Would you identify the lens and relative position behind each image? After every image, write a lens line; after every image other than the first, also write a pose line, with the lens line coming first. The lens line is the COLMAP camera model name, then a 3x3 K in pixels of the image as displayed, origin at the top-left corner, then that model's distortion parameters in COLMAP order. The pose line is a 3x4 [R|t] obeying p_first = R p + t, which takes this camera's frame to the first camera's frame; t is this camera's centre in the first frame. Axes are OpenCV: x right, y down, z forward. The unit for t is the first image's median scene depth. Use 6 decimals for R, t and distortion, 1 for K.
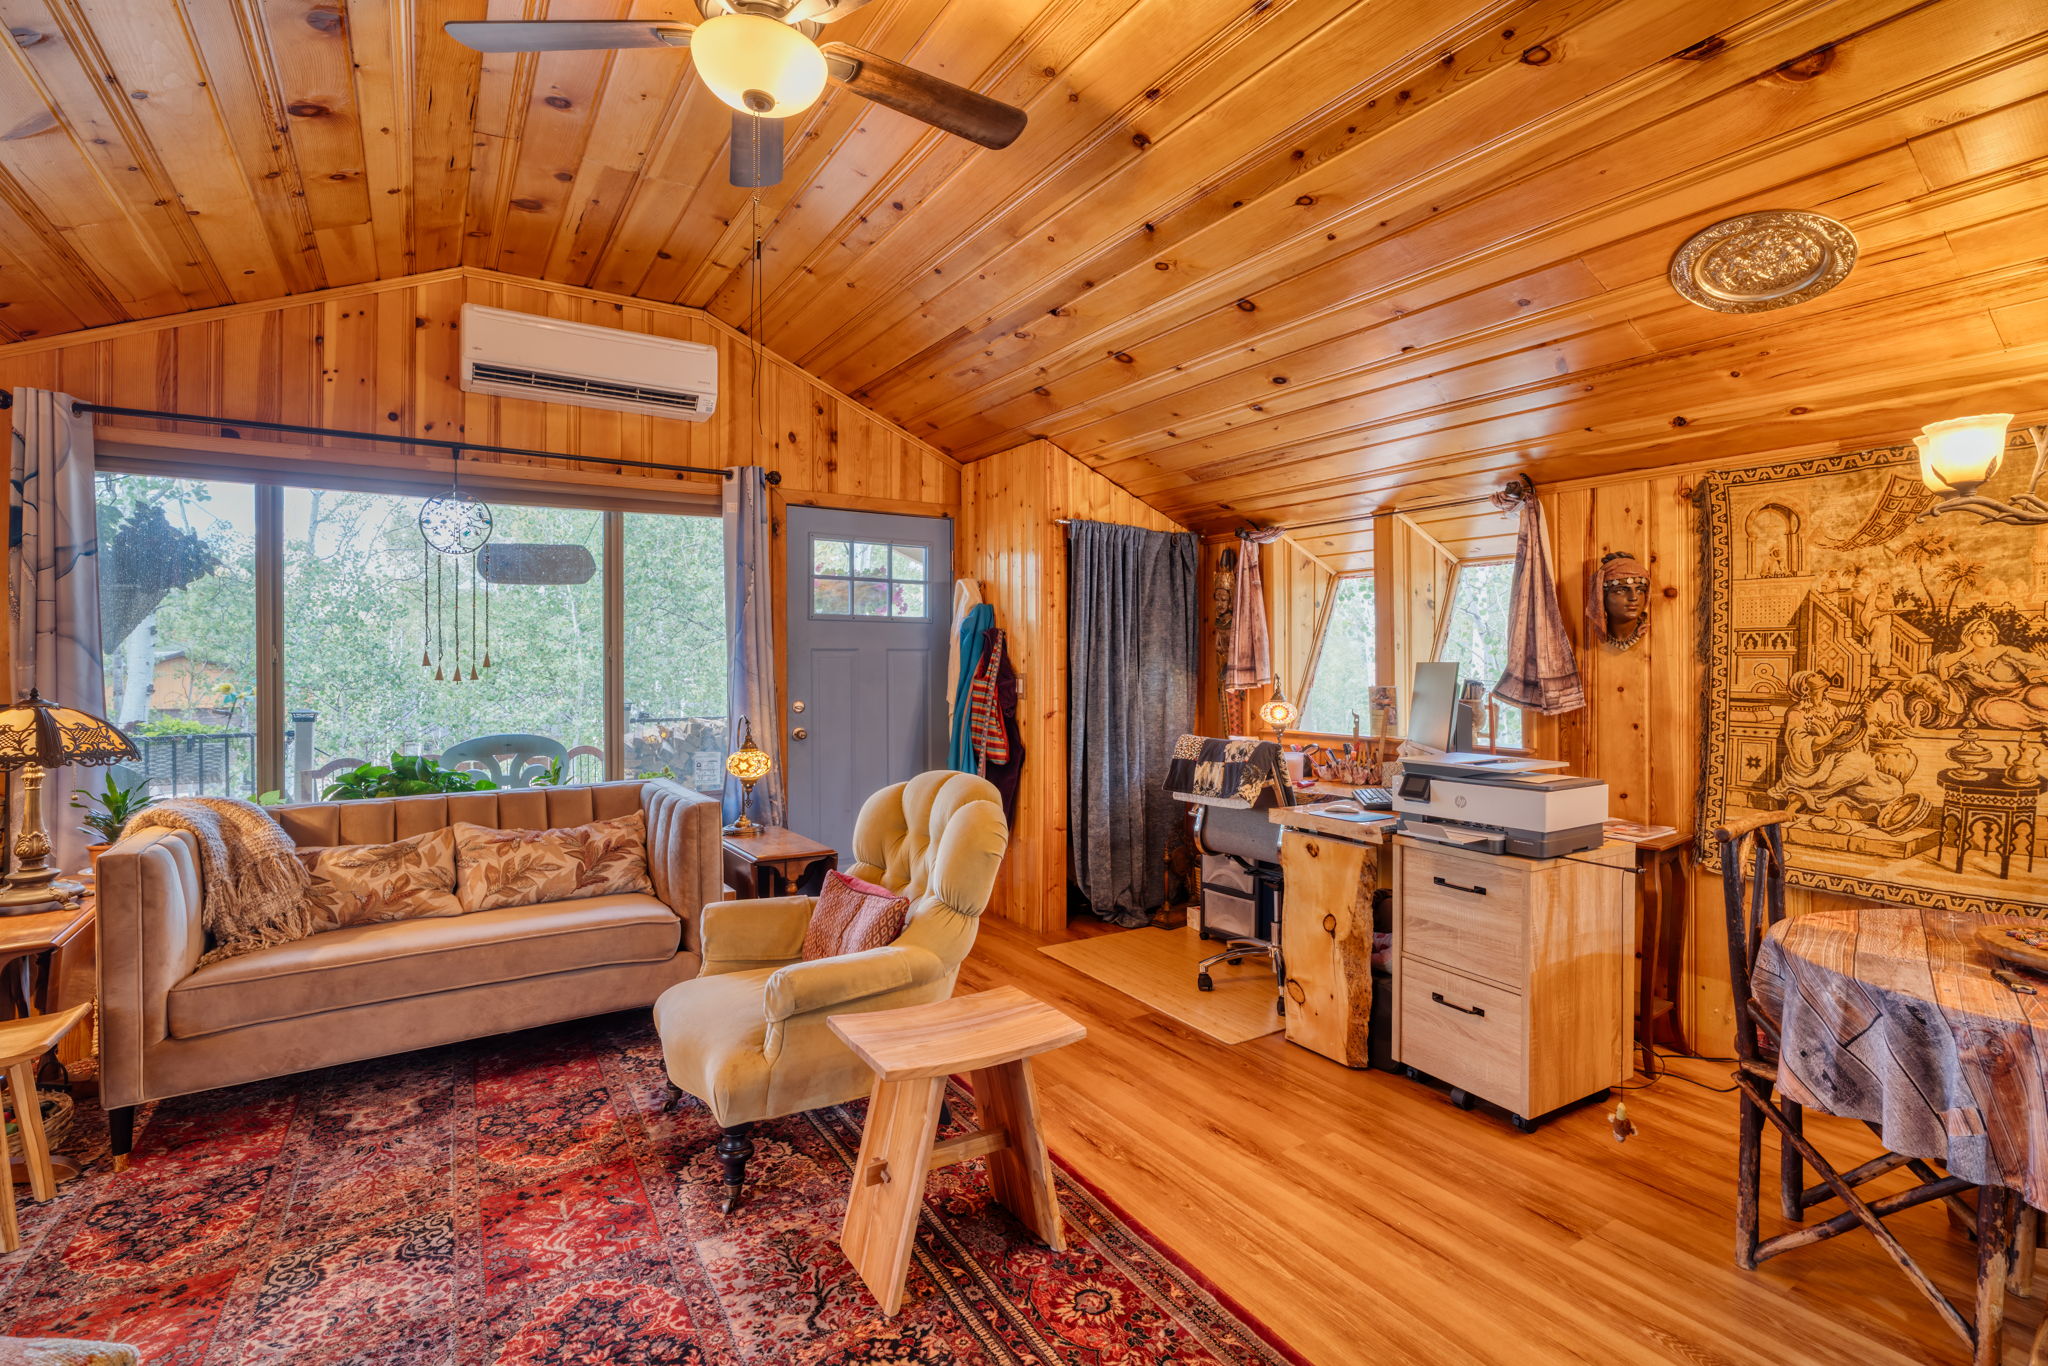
lens RADIAL K [[942.3, 0, 1023.9], [0, 942.3, 667.1], [0, 0, 1]] dist [-0.004025, 0.000721]
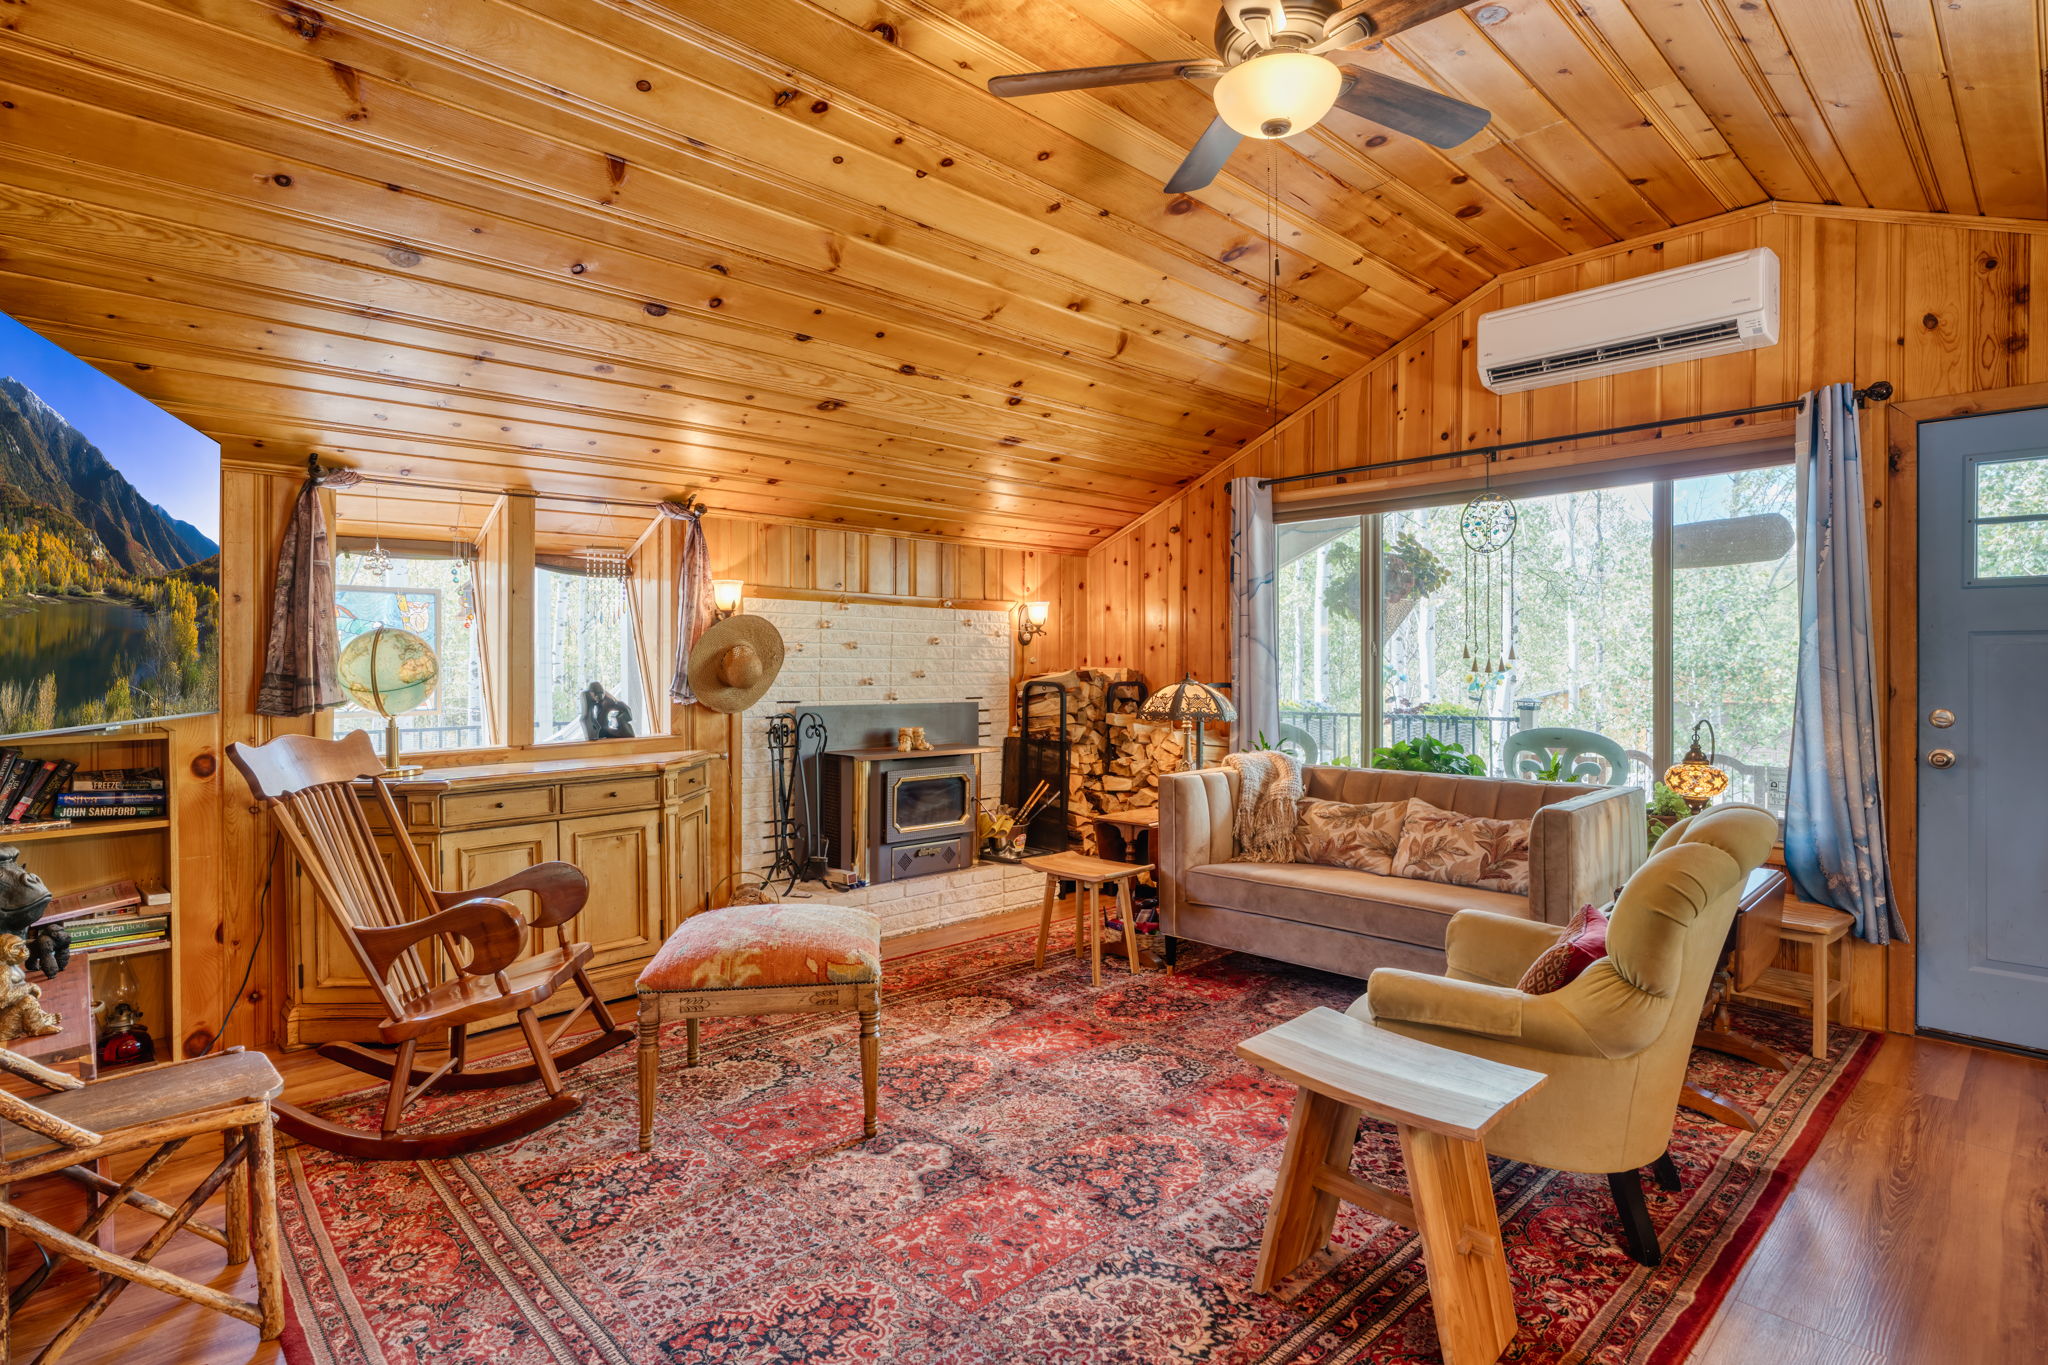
lens RADIAL K [[1035.0, 0, 1024.3], [0, 1035.0, 676.5], [0, 0, 1]] dist [-0.002142, 0.000089]
pose [[0.198950, 0.014952, -0.979896, 0.498681], [-0.003483, 0.999888, 0.014550, 0.004654], [0.980003, 0.000519, 0.198980, 0.295793]]
